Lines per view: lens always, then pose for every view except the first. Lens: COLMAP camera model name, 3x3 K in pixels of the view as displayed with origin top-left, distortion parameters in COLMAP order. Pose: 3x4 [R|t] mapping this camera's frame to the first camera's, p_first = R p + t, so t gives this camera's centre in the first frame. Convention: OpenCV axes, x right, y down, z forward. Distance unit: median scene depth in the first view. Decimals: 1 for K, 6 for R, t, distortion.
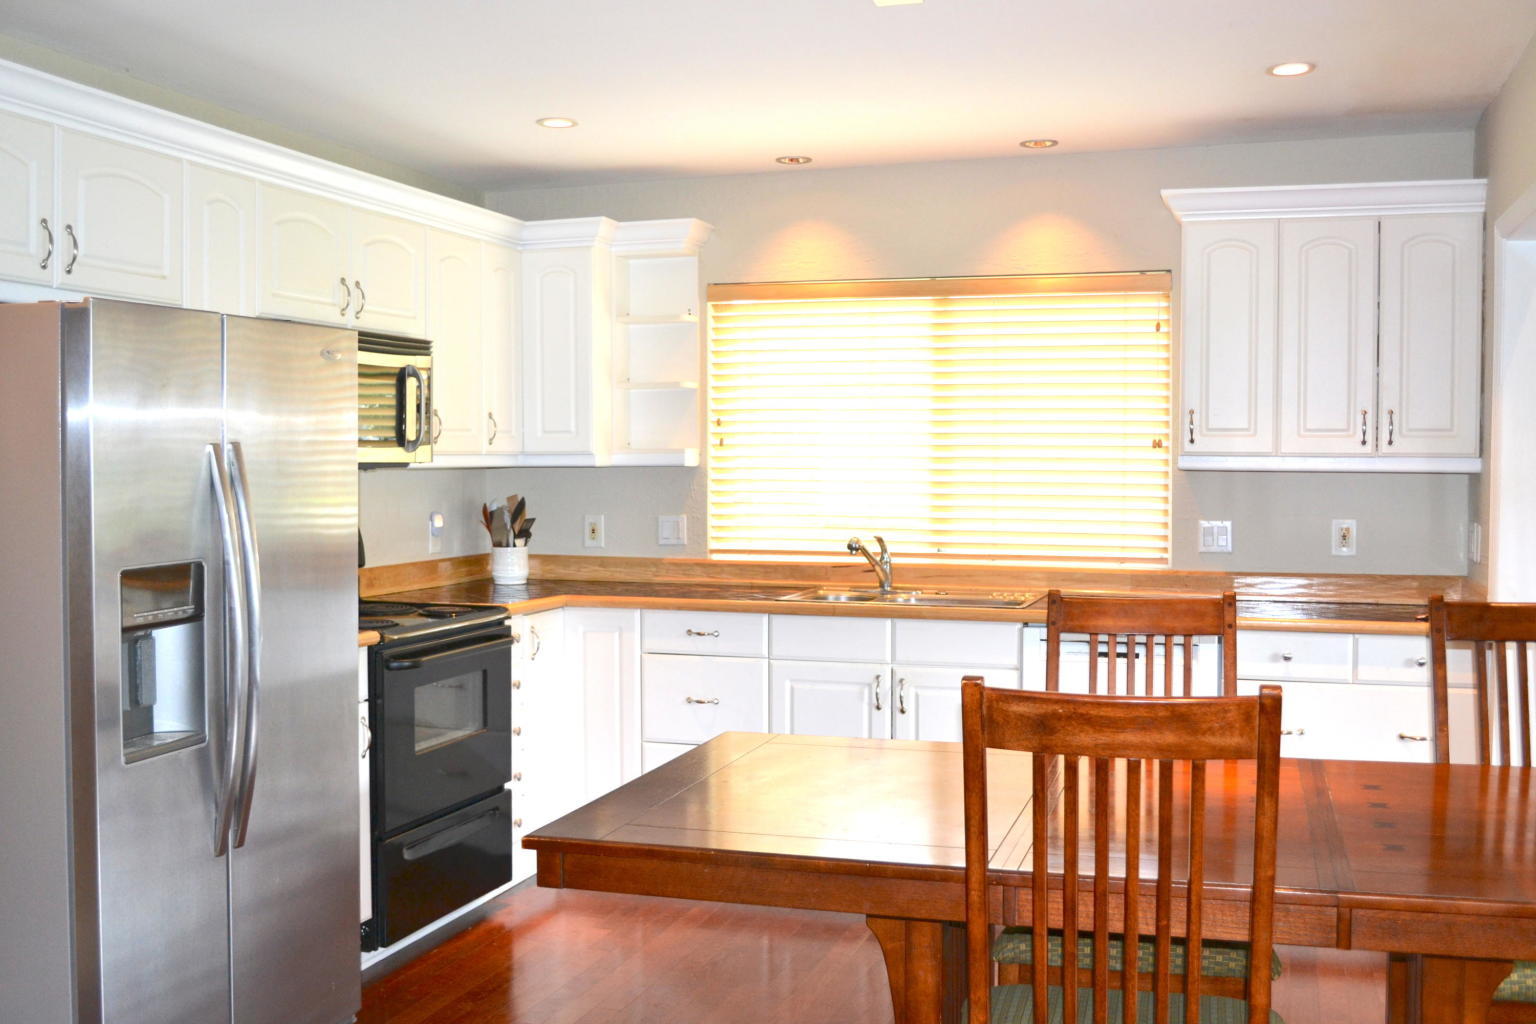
lens RADIAL K [[1587.3, 0, 768.0], [0, 1587.3, 512.0], [0, 0, 1]] dist [-0.015102, -0.021471]
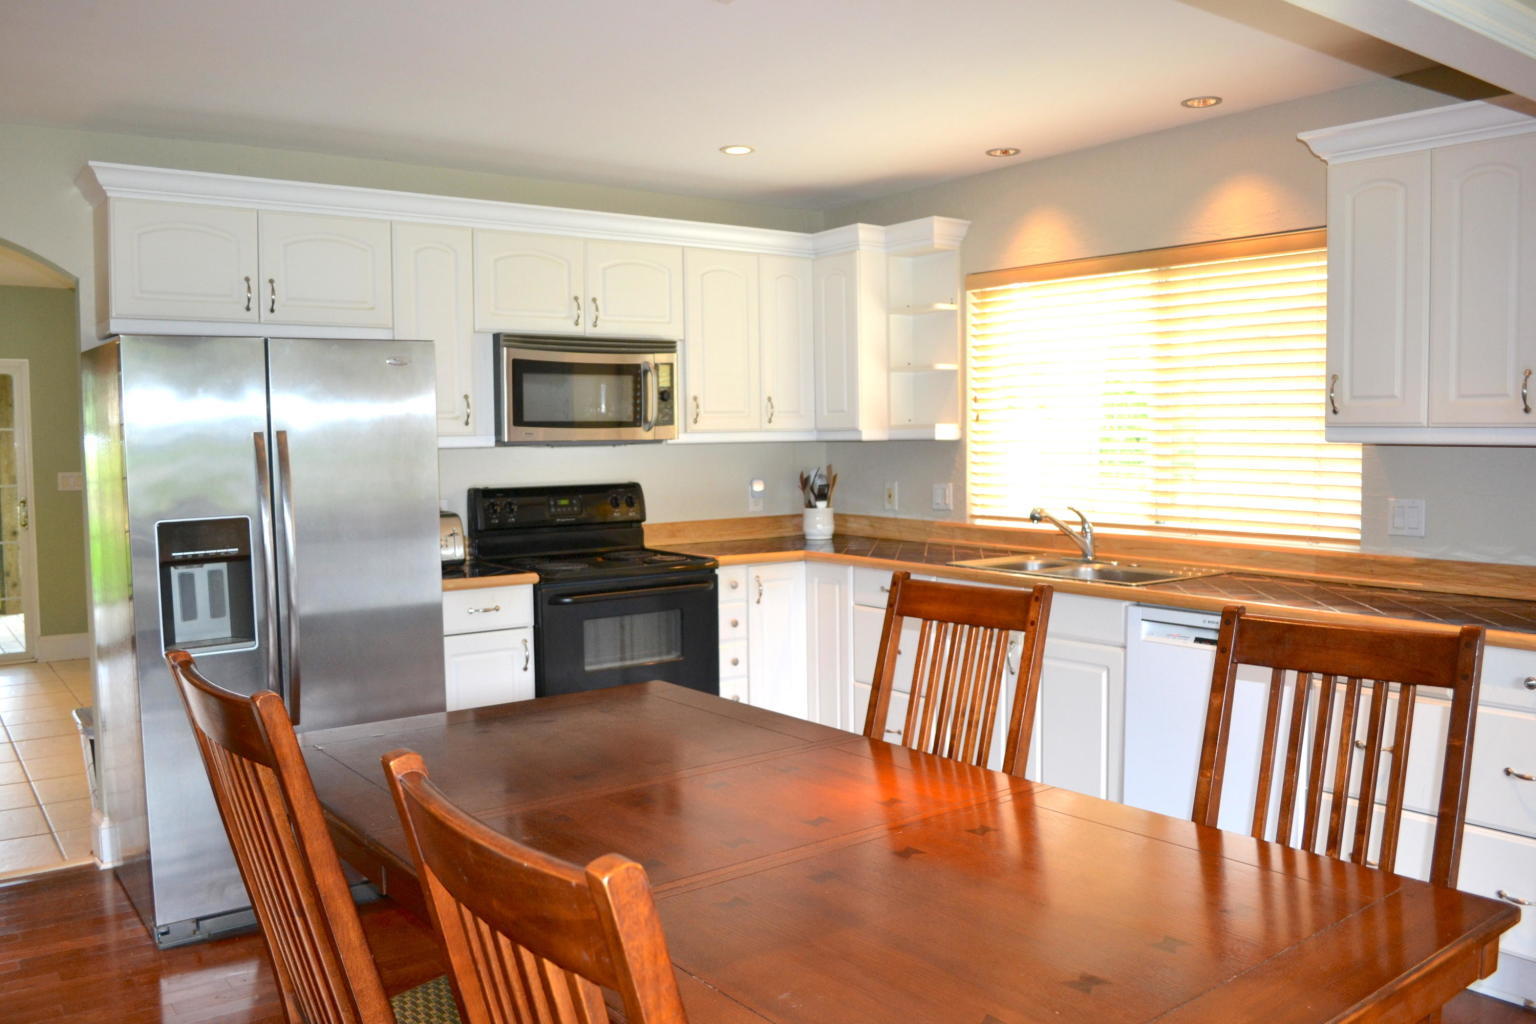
lens RADIAL K [[1227.9, 0, 768.0], [0, 1227.9, 512.0], [0, 0, 1]] dist [-0.080497, 0.010397]
pose [[0.814463, 0.027398, -0.579569, 0.357710], [-0.007946, 0.999317, 0.036075, -0.008372], [0.580162, -0.024777, 0.814124, 0.231316]]
